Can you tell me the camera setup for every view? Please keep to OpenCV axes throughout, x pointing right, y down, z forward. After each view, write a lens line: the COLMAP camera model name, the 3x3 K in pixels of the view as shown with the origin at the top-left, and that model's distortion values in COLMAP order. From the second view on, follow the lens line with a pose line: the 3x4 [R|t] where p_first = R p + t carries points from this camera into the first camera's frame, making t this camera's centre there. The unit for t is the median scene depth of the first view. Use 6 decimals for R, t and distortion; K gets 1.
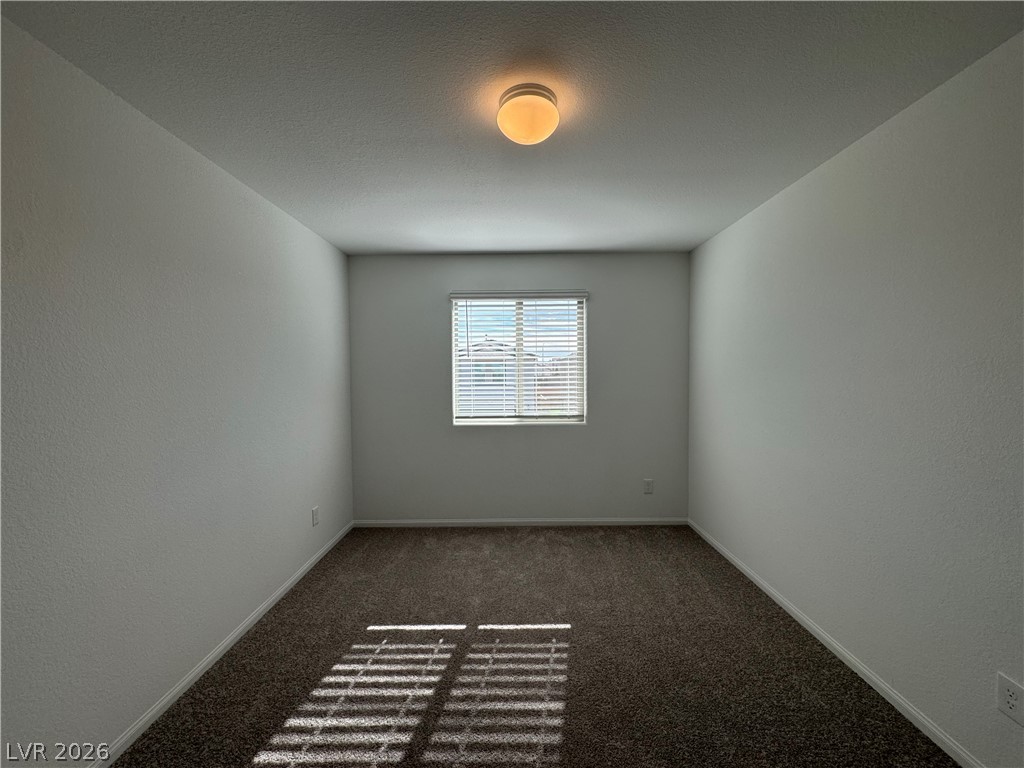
lens RADIAL K [[404.5, 0, 514.5], [0, 404.5, 380.1], [0, 0, 1]] dist [-0.006450, 0.000298]
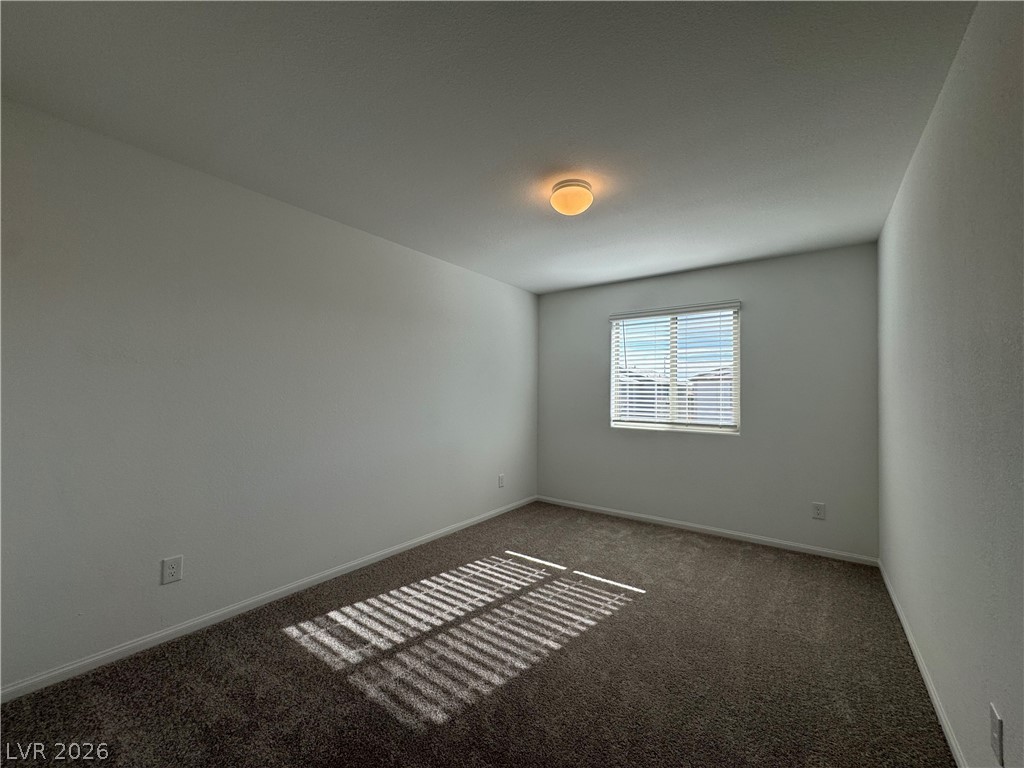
lens RADIAL K [[404.5, 0, 516.4], [0, 404.5, 384.6], [0, 0, 1]] dist [-0.006450, 0.000298]
pose [[0.817234, 0.007461, -0.576257, 0.322112], [-0.026771, 0.999328, -0.025028, 0.027162], [0.575683, 0.035881, 0.816885, -0.128080]]
